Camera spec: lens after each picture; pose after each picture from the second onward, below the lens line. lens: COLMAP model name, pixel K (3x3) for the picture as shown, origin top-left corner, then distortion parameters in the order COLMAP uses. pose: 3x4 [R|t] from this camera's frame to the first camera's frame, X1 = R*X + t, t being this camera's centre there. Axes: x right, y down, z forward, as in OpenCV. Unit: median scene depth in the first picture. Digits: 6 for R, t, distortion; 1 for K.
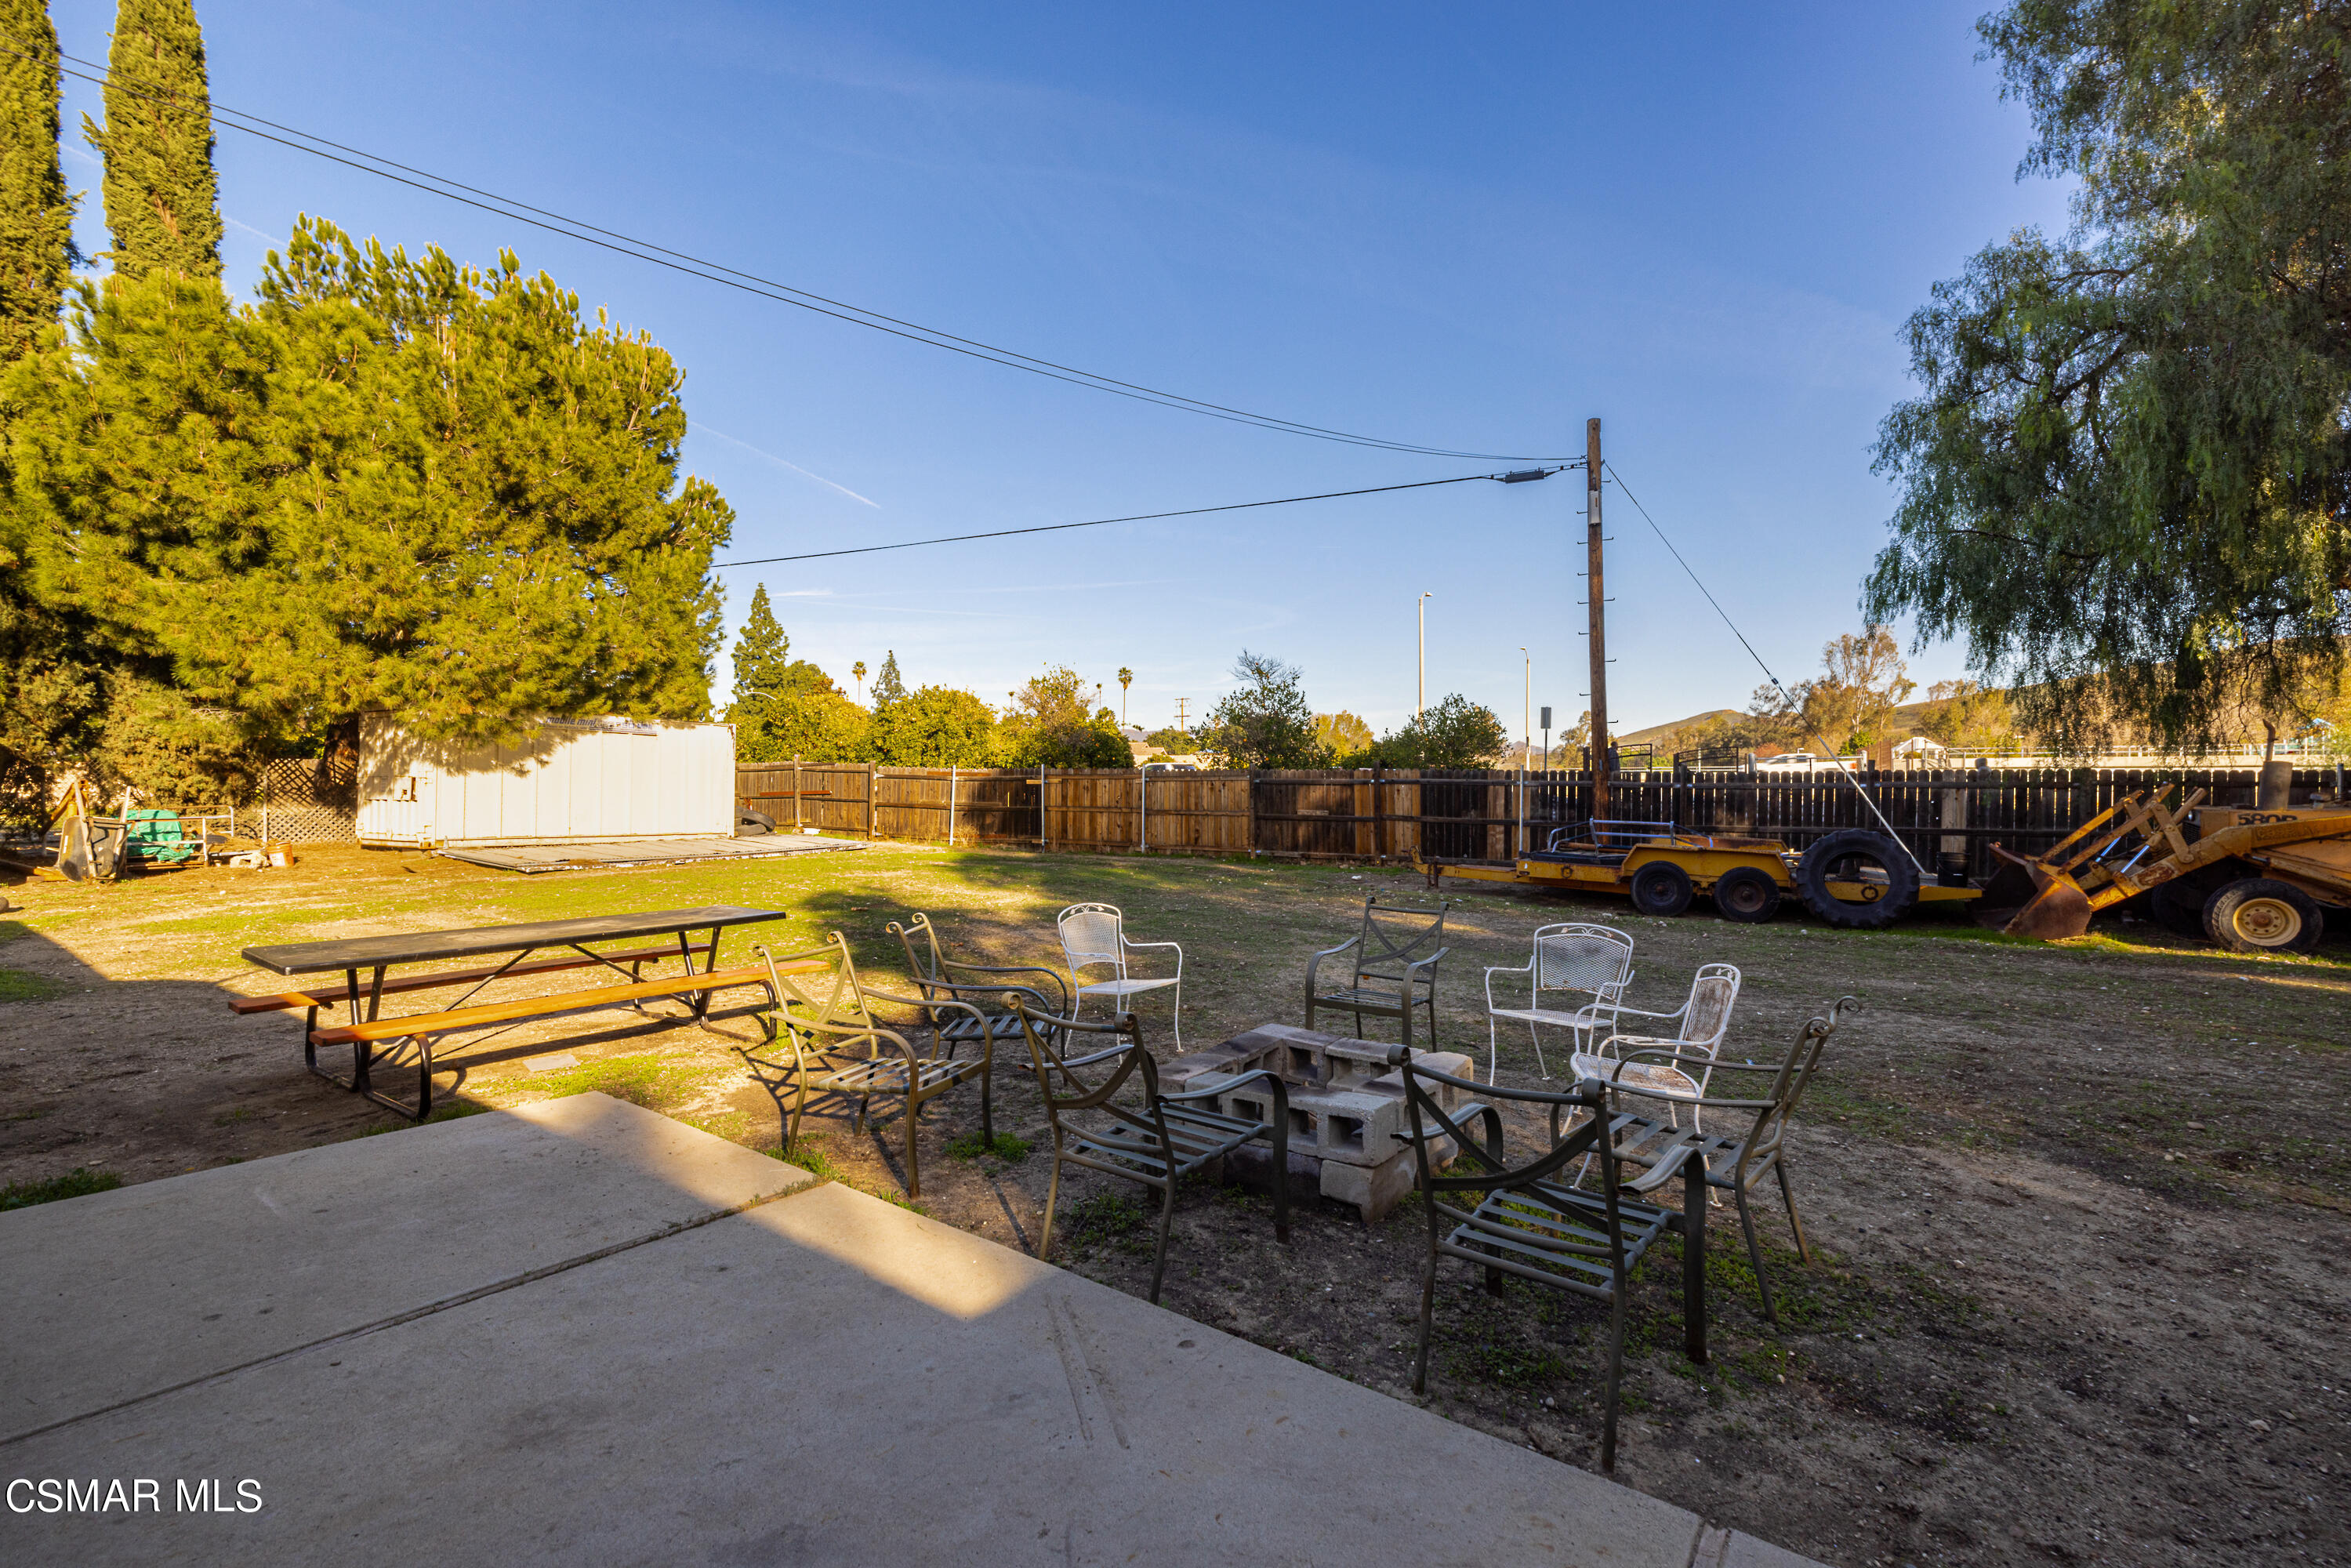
lens RADIAL K [[1025.7, 0, 1175.5], [0, 1025.7, 784.0], [0, 0, 1]] dist [0.000737, 0.000546]
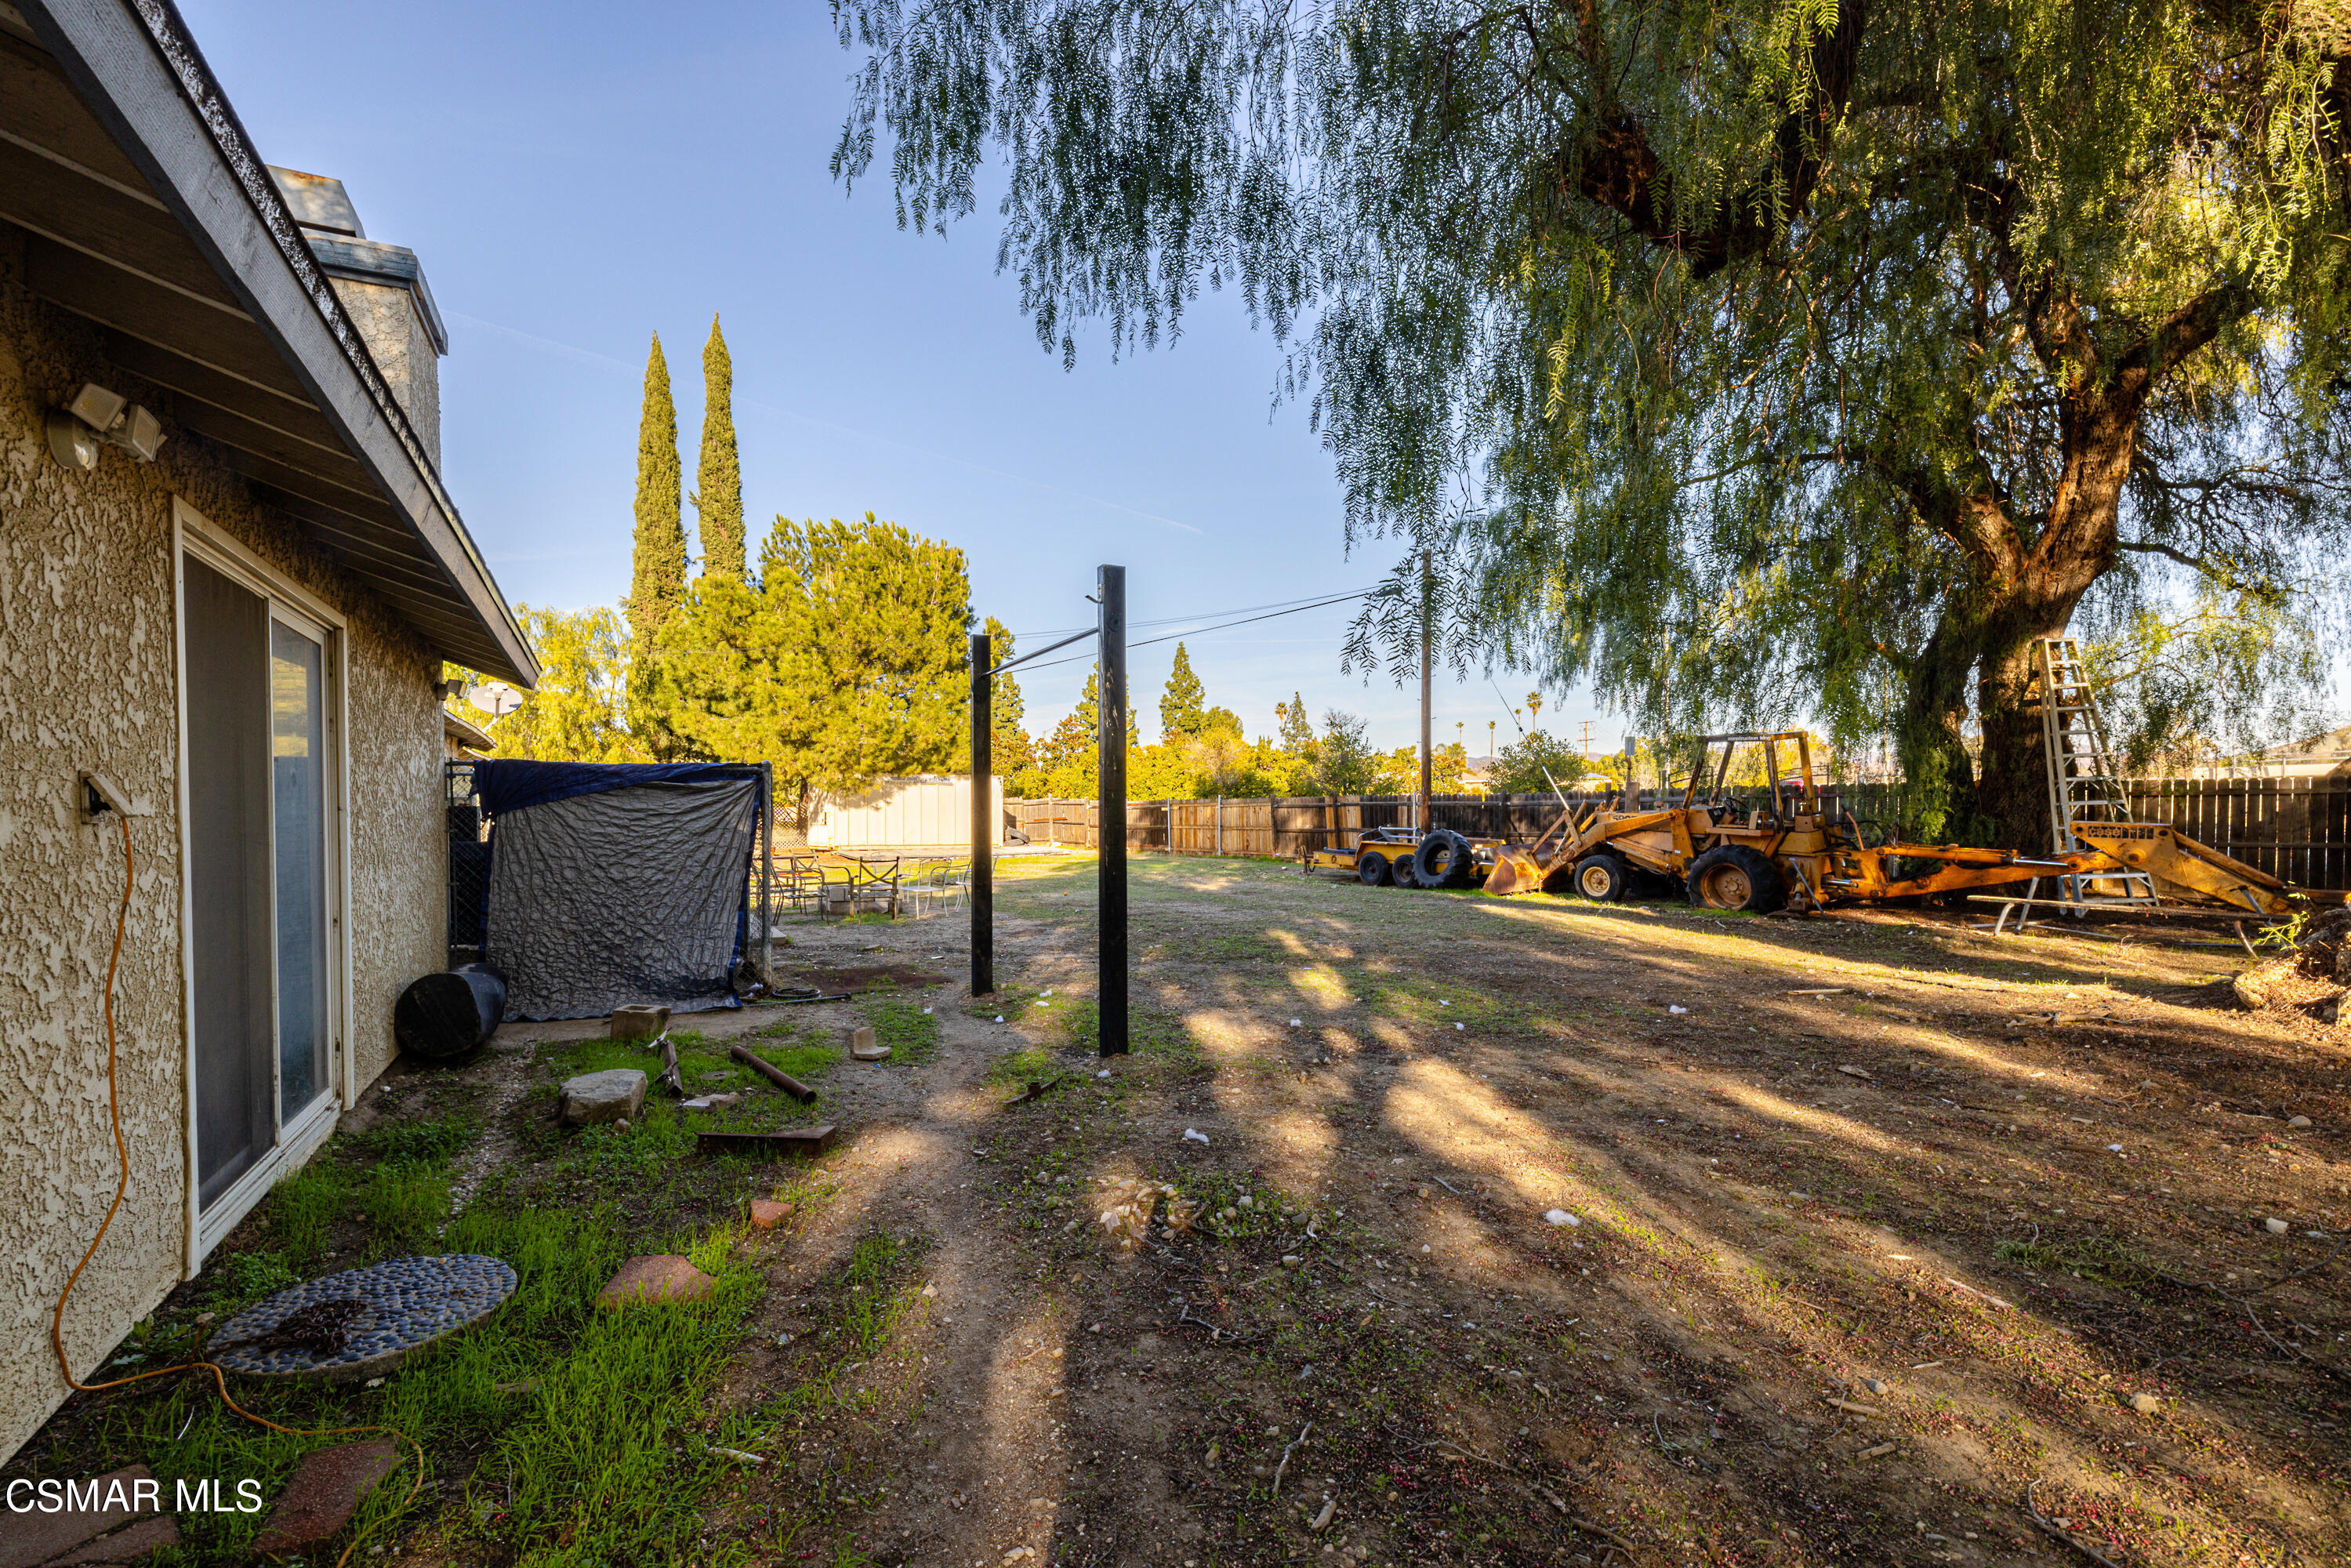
lens RADIAL K [[1024.3, 0, 1167.5], [0, 1024.3, 833.9], [0, 0, 1]] dist [-0.000374, -0.000250]
pose [[0.900941, -0.005910, -0.433902, 0.581664], [0.014315, 0.999768, 0.016107, 0.011222], [0.433706, -0.020723, 0.900816, -0.378486]]
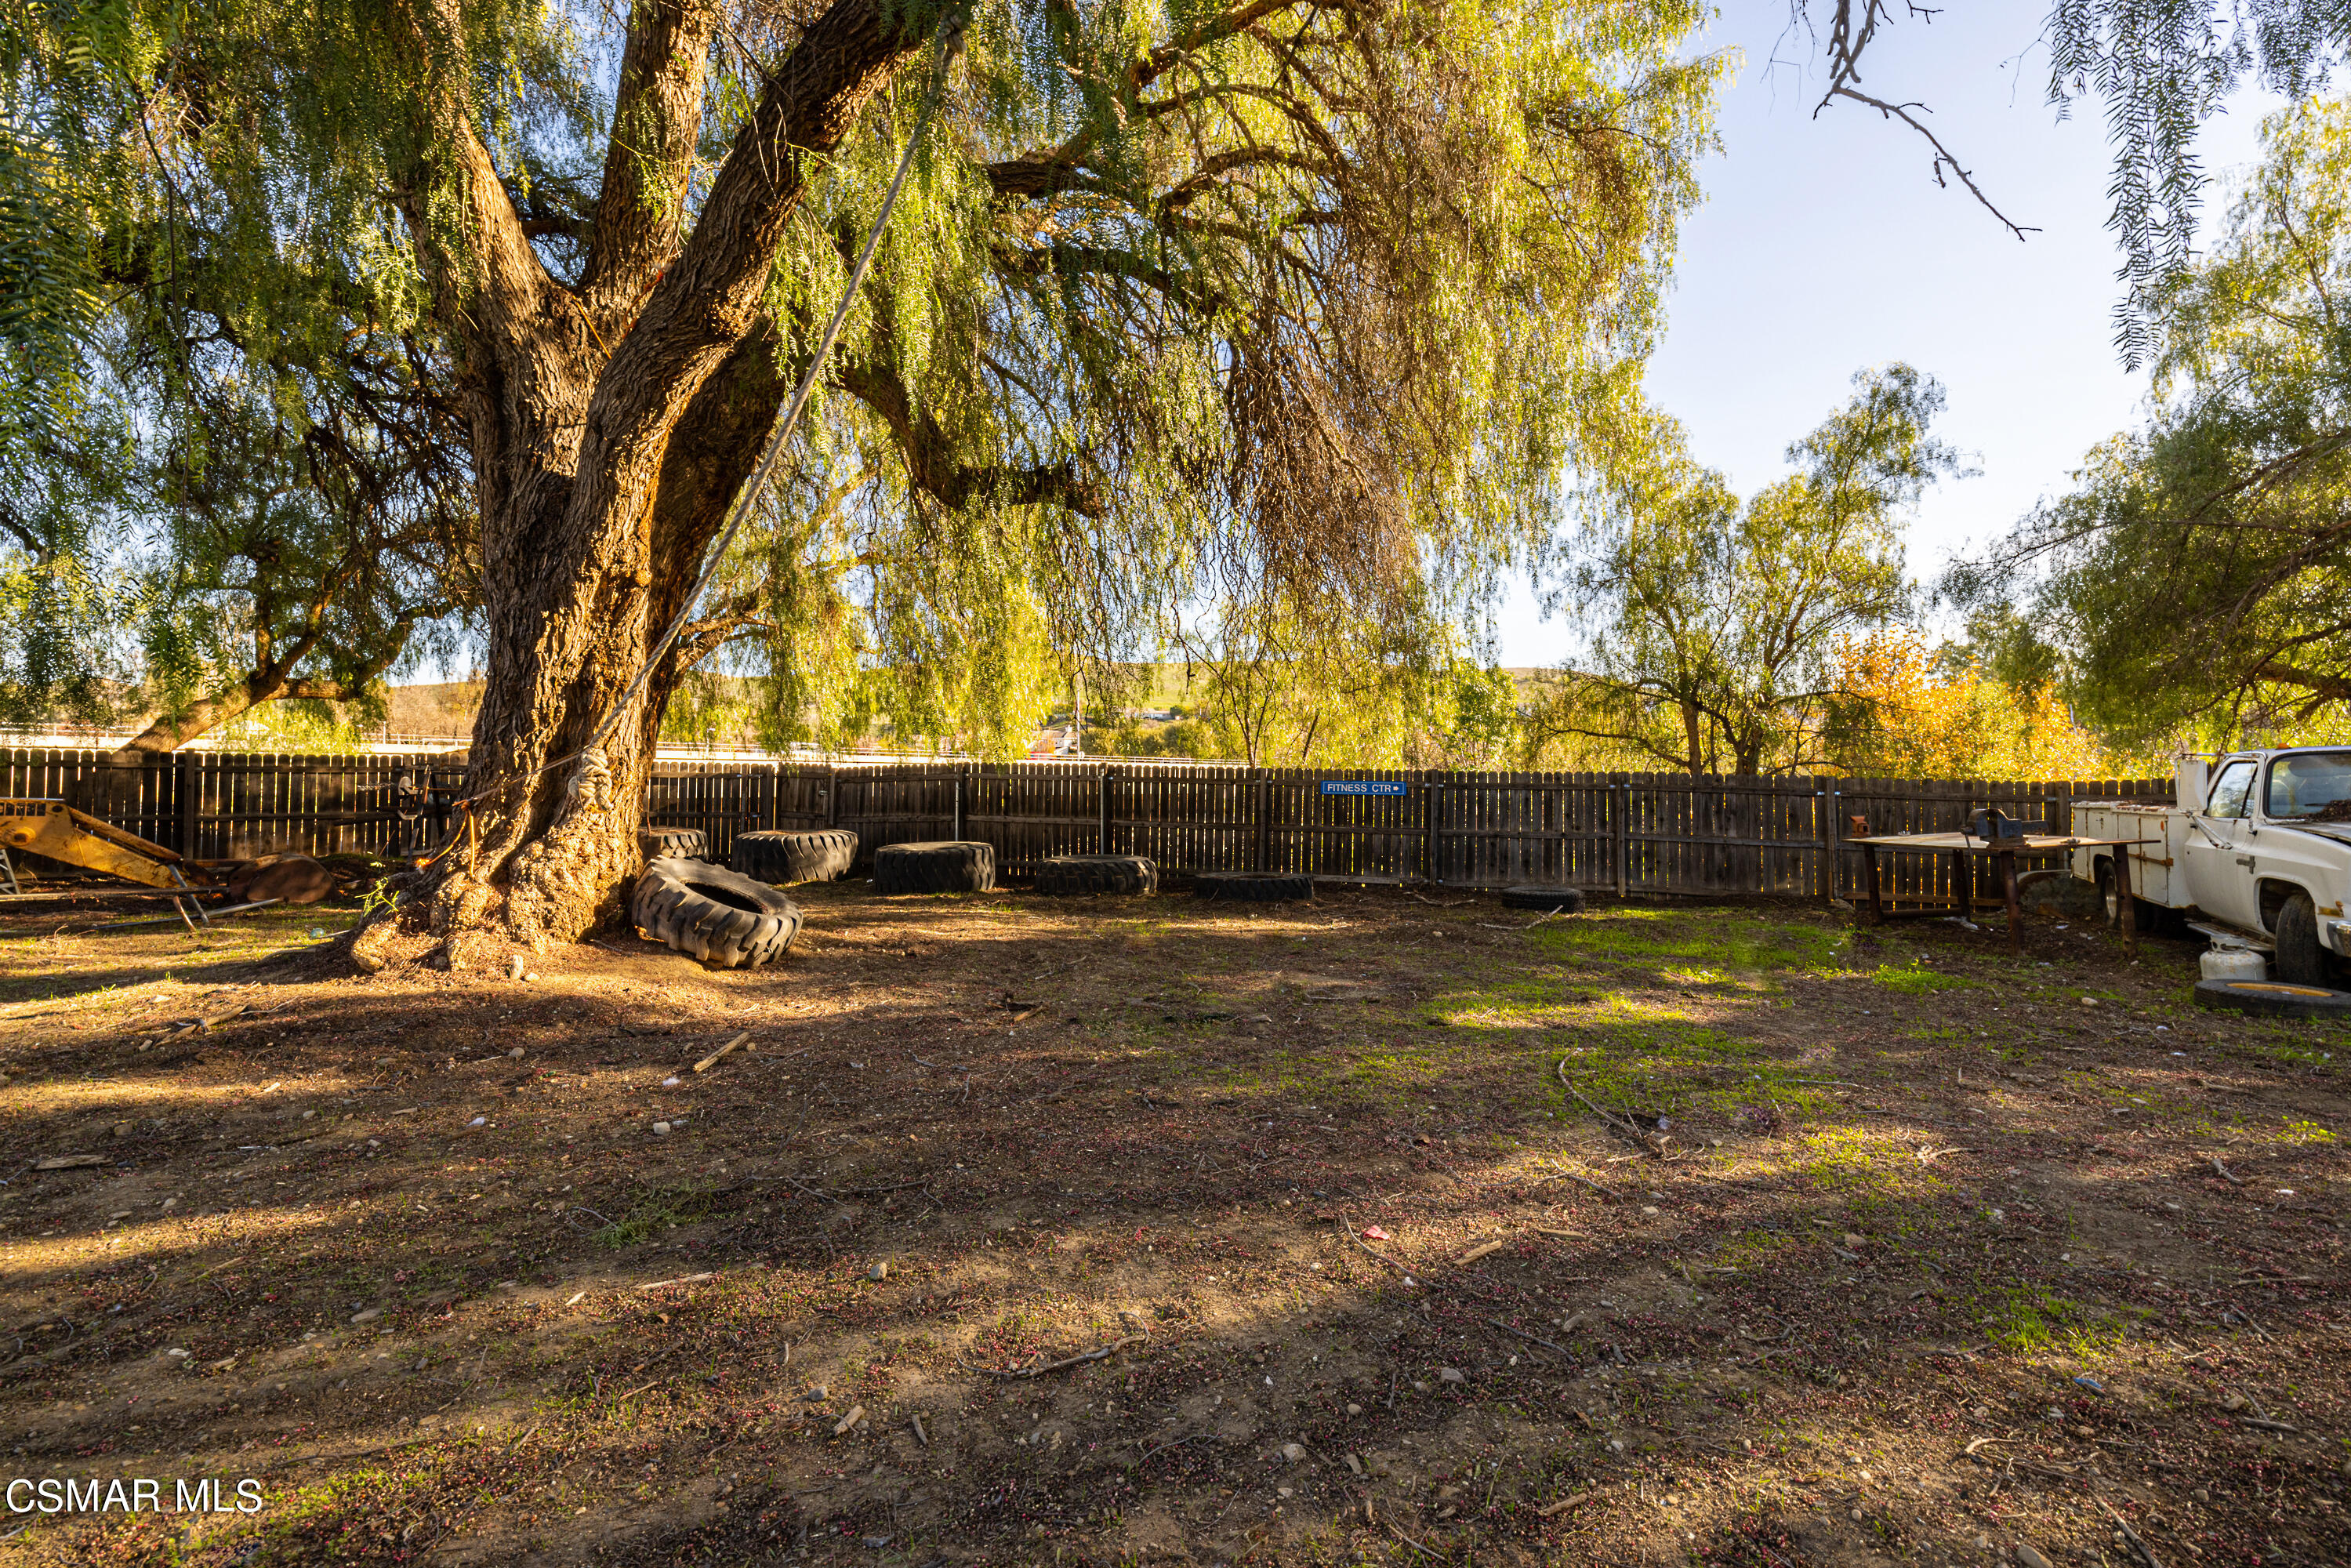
lens RADIAL K [[1012.8, 0, 1170.4], [0, 1012.8, 785.4], [0, 0, 1]] dist [0.000441, 0.000086]
pose [[0.240566, -0.004370, 0.970623, 0.449761], [-0.006123, 0.999963, 0.006020, 0.010267], [-0.970613, -0.007391, 0.240531, -0.244122]]
